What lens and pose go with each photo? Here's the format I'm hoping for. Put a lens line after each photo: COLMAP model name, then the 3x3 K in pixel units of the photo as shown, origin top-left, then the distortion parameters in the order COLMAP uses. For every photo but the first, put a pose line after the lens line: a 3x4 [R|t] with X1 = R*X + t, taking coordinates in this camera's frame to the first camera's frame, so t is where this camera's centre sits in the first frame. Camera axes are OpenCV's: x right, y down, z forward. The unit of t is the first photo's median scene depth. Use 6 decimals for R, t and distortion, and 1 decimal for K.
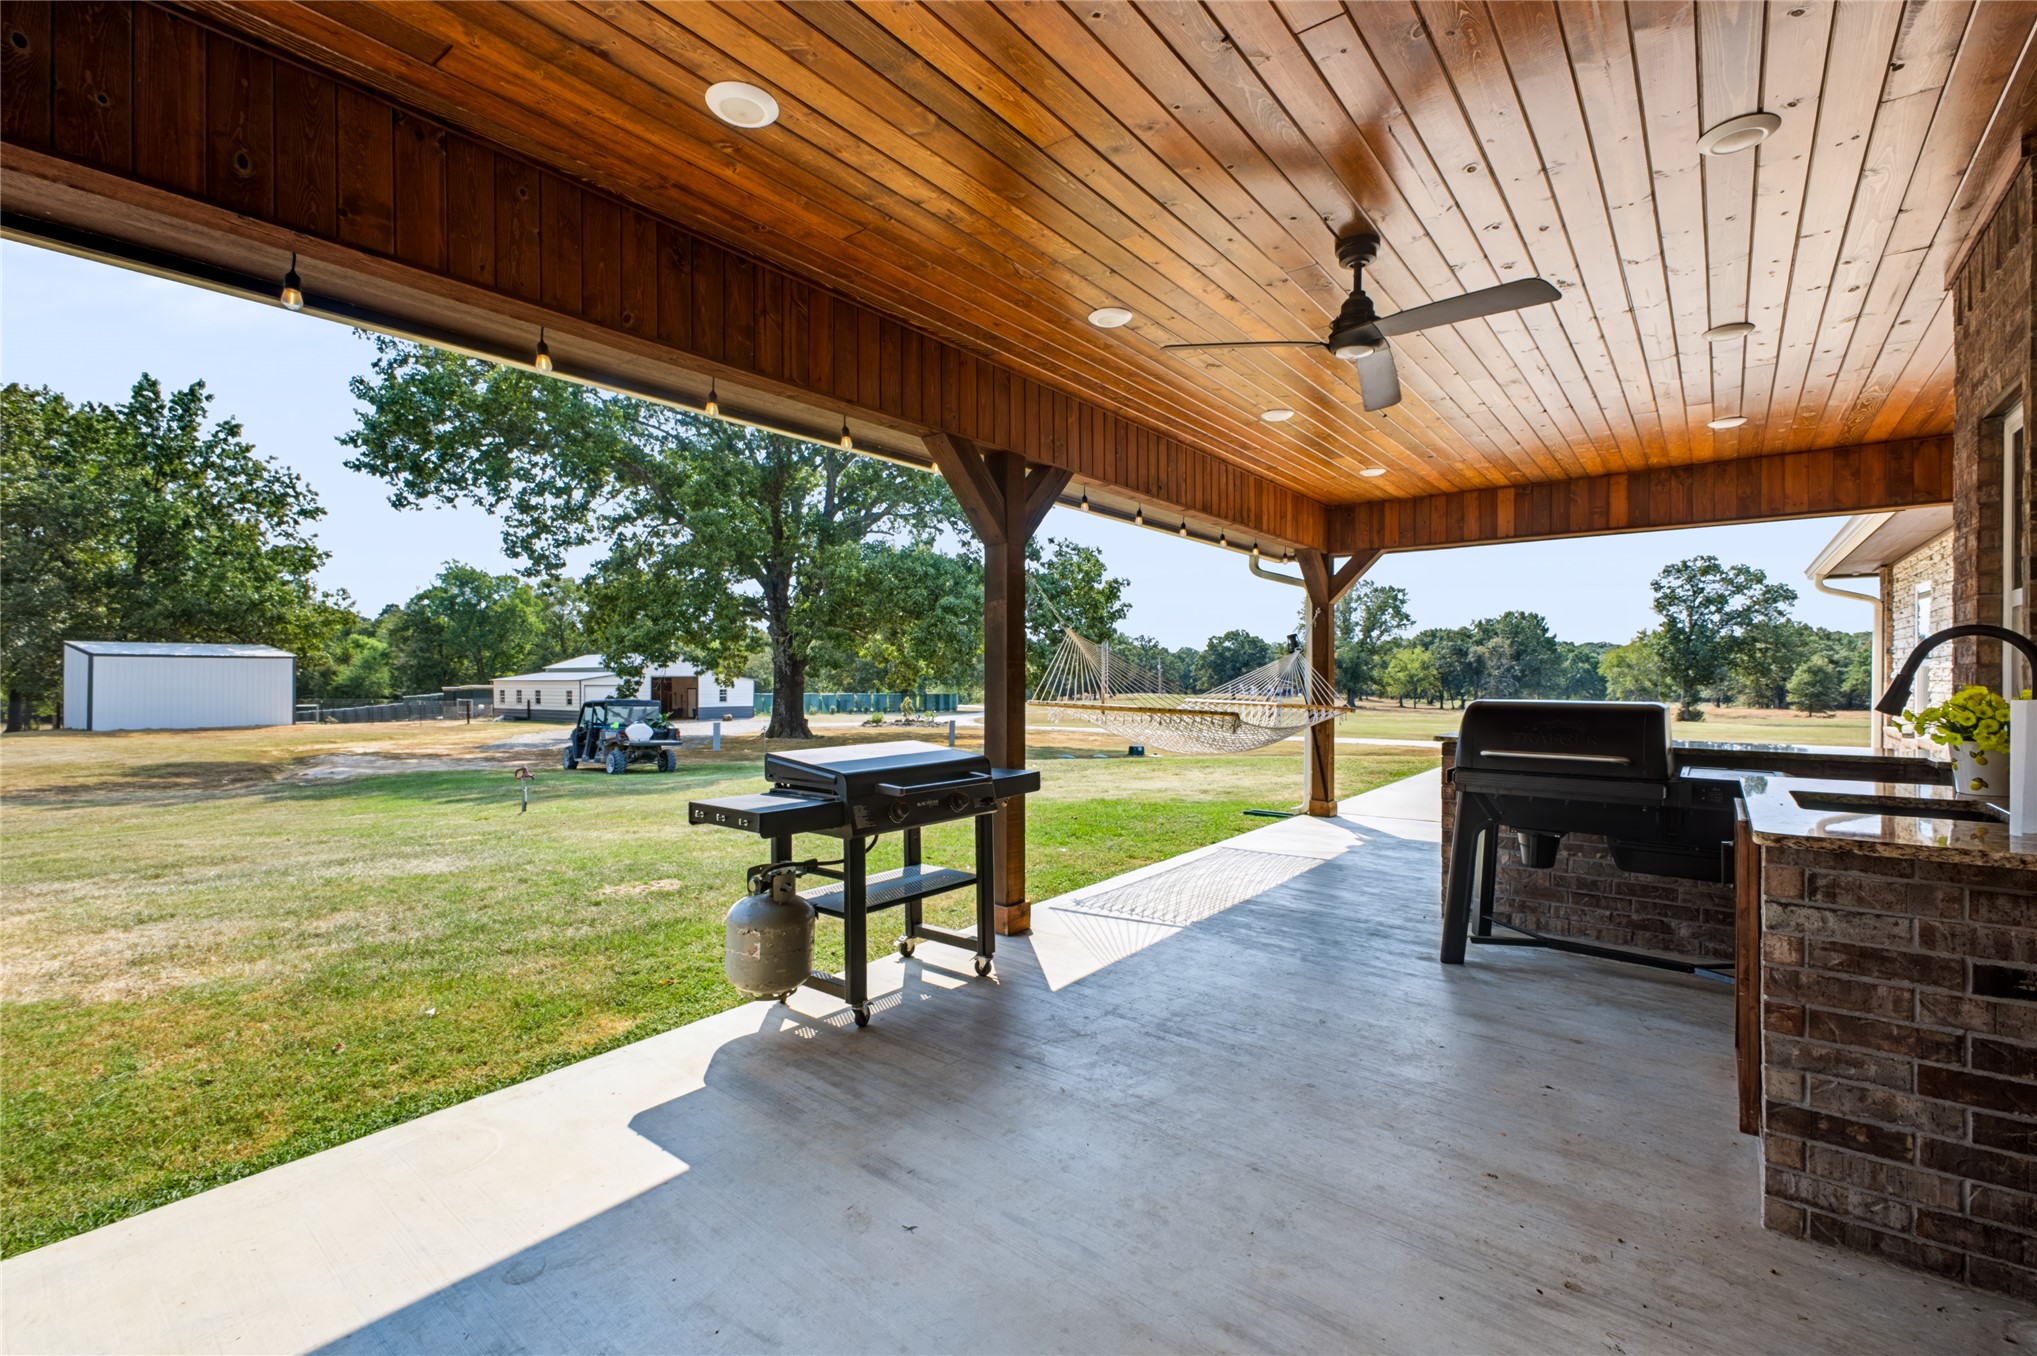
lens RADIAL K [[890.7, 0, 1012.8], [0, 890.7, 675.5], [0, 0, 1]] dist [0.001466, 0.000200]
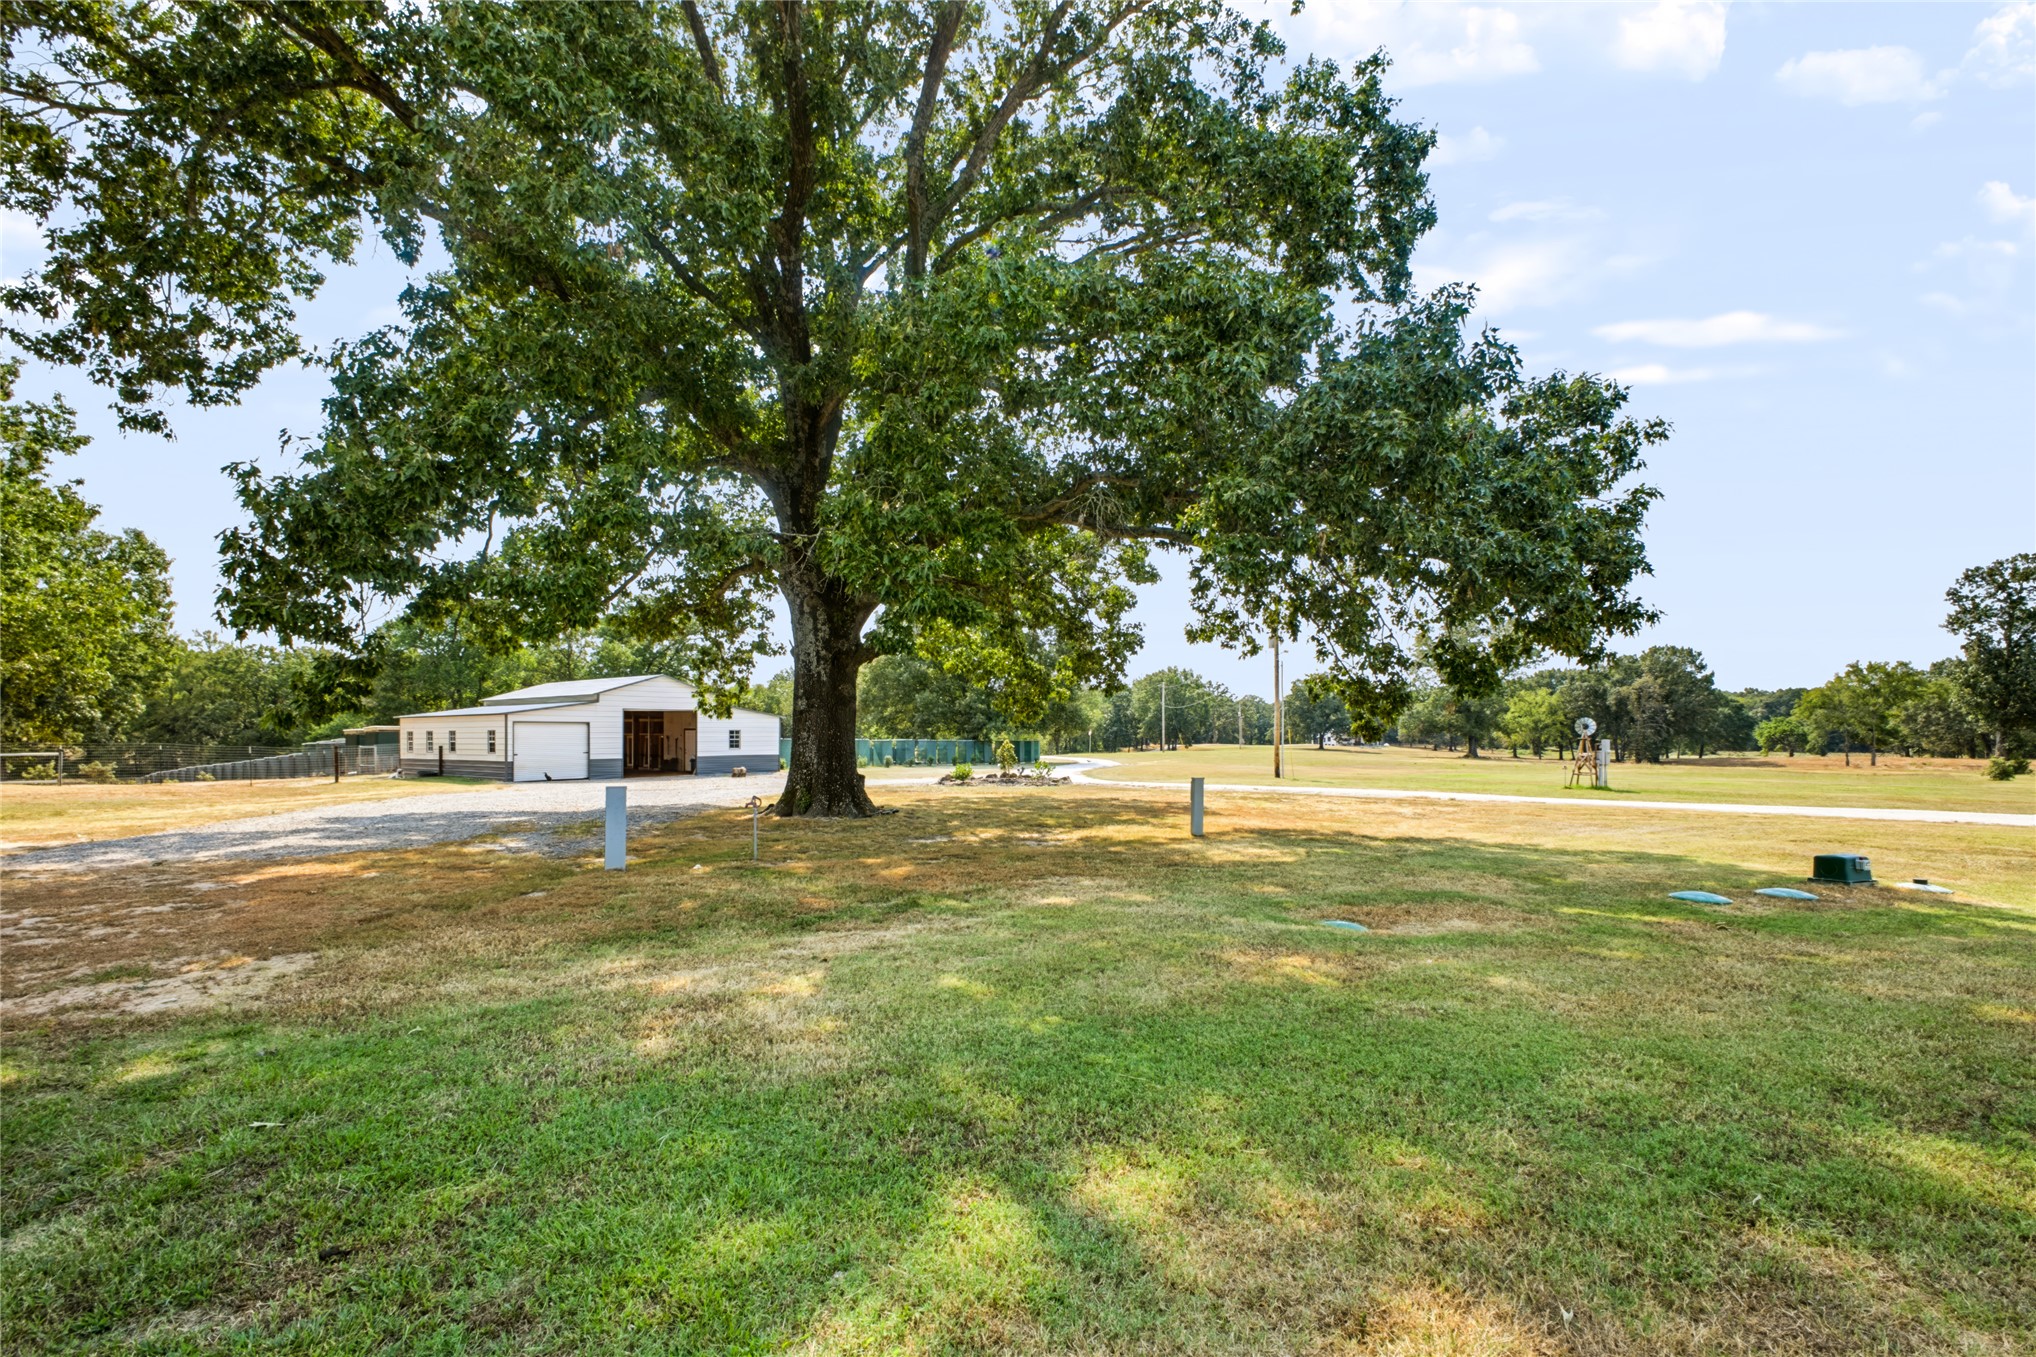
lens RADIAL K [[890.3, 0, 1012.3], [0, 890.3, 676.0], [0, 0, 1]] dist [0.001466, 0.000200]
pose [[0.998855, -0.007085, -0.047321, -0.080701], [0.004297, 0.998264, -0.058748, 0.015300], [0.047655, 0.058477, 0.997151, 0.330664]]
